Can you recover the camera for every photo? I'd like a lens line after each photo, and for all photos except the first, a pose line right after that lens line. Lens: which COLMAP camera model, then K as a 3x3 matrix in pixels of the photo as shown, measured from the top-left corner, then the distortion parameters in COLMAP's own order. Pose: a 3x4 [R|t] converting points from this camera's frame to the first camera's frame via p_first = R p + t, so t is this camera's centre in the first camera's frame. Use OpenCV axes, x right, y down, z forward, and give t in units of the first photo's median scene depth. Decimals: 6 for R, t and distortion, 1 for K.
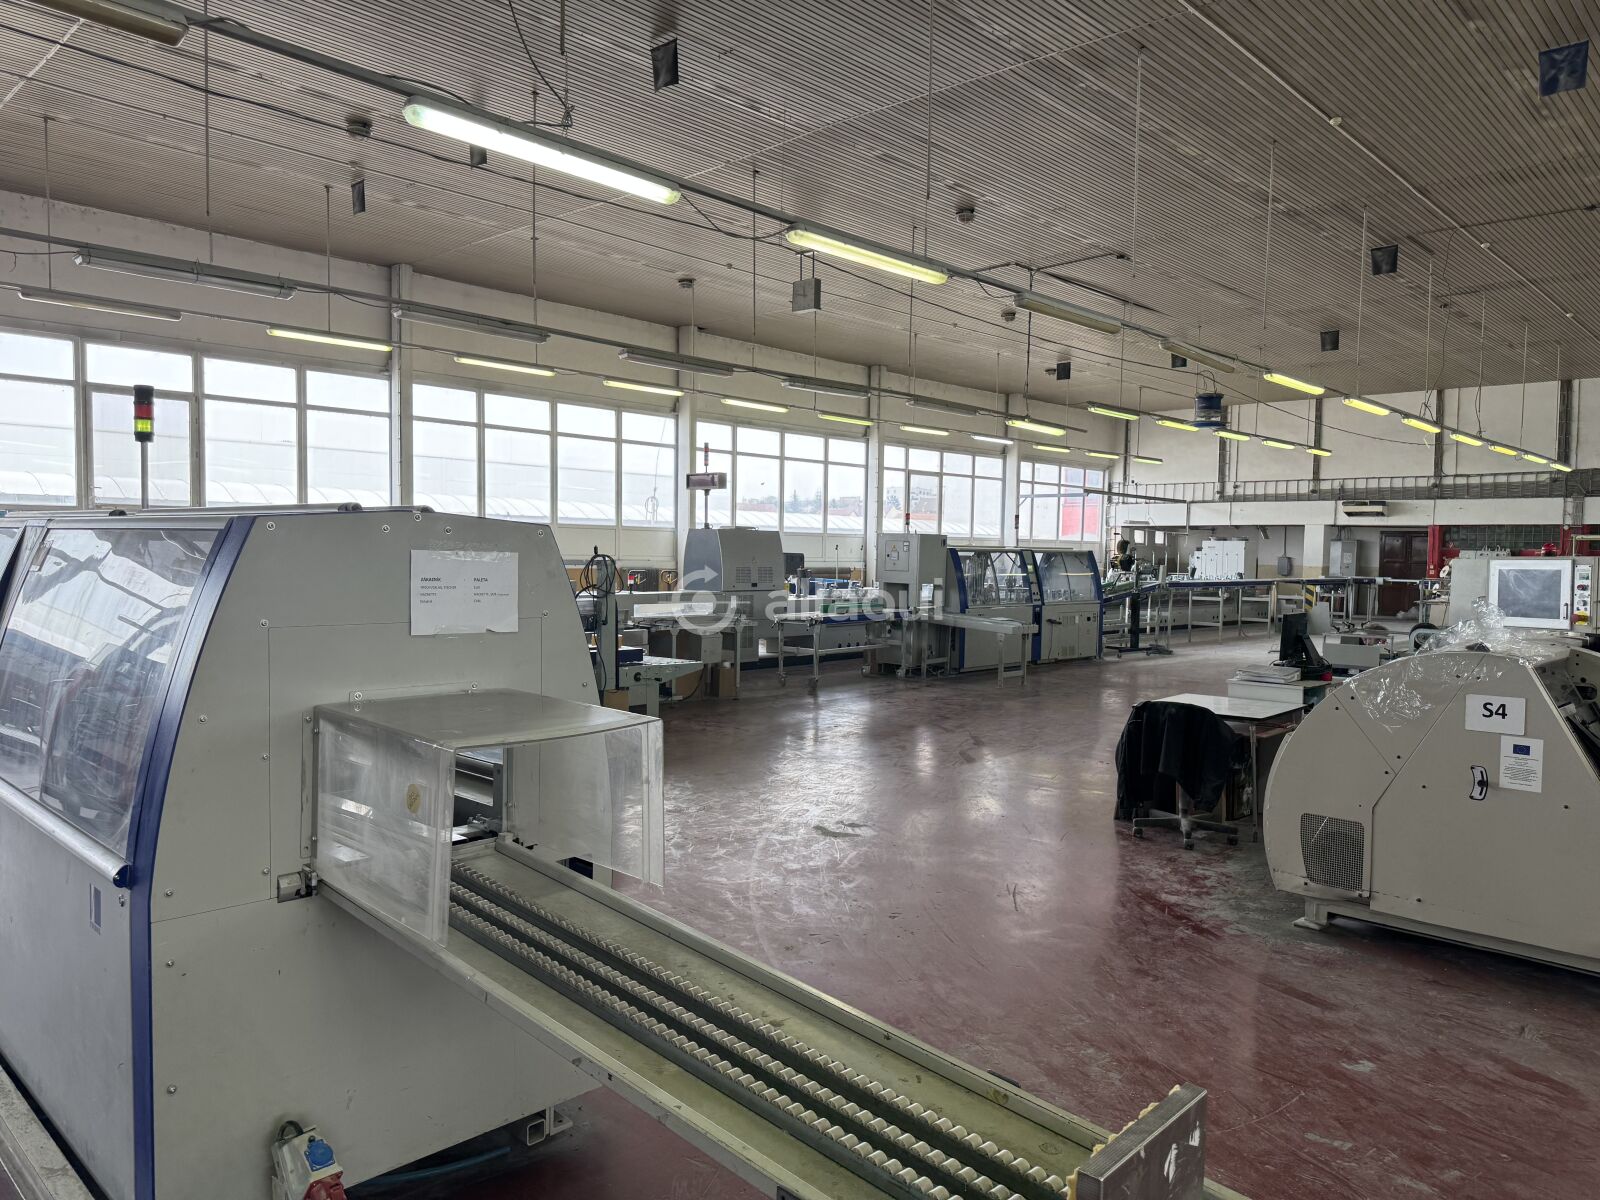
lens RADIAL K [[1123.3, 0, 803.7], [0, 1123.3, 603.1], [0, 0, 1]] dist [0.105882, -0.126763]
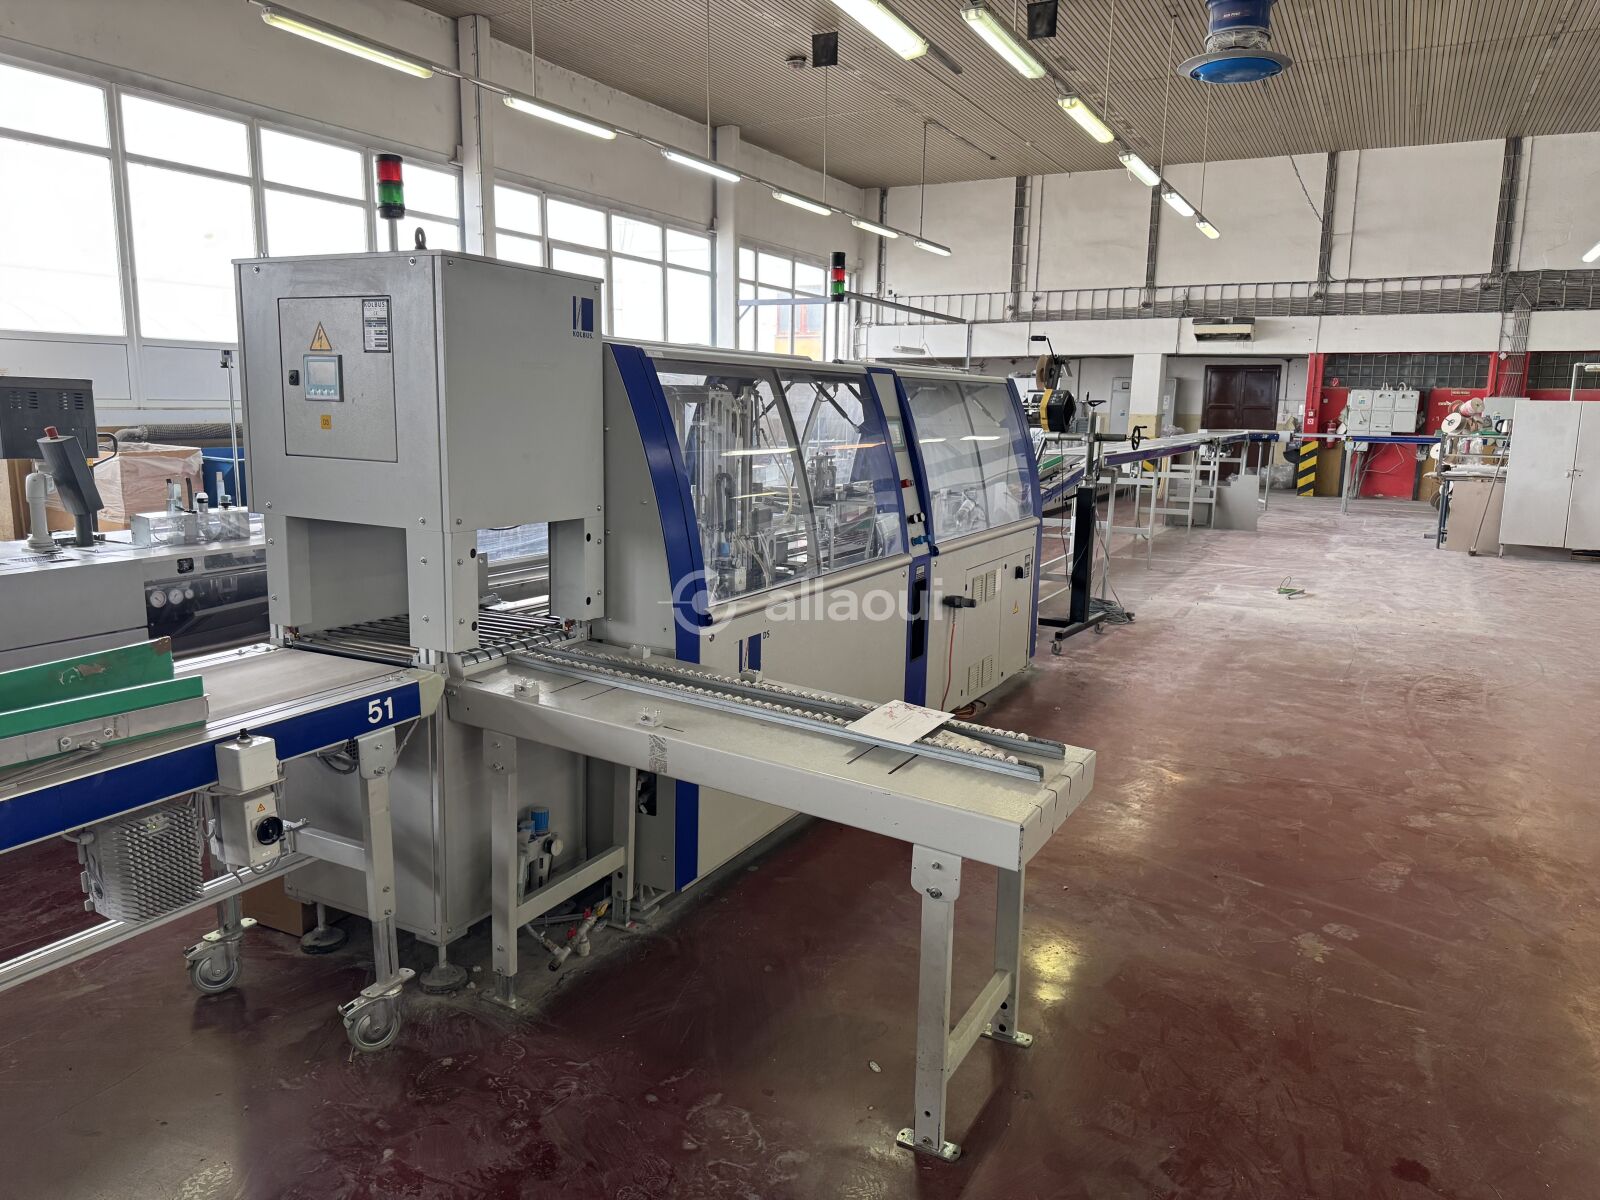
lens RADIAL K [[1127.1, 0, 800.0], [0, 1127.1, 600.0], [0, 0, 1]] dist [0.051615, -0.061740]
pose [[0.962853, -0.049747, 0.265404, 0.052347], [0.014777, 0.991118, 0.132163, -0.014676], [-0.269621, -0.123332, 0.955036, 0.392589]]
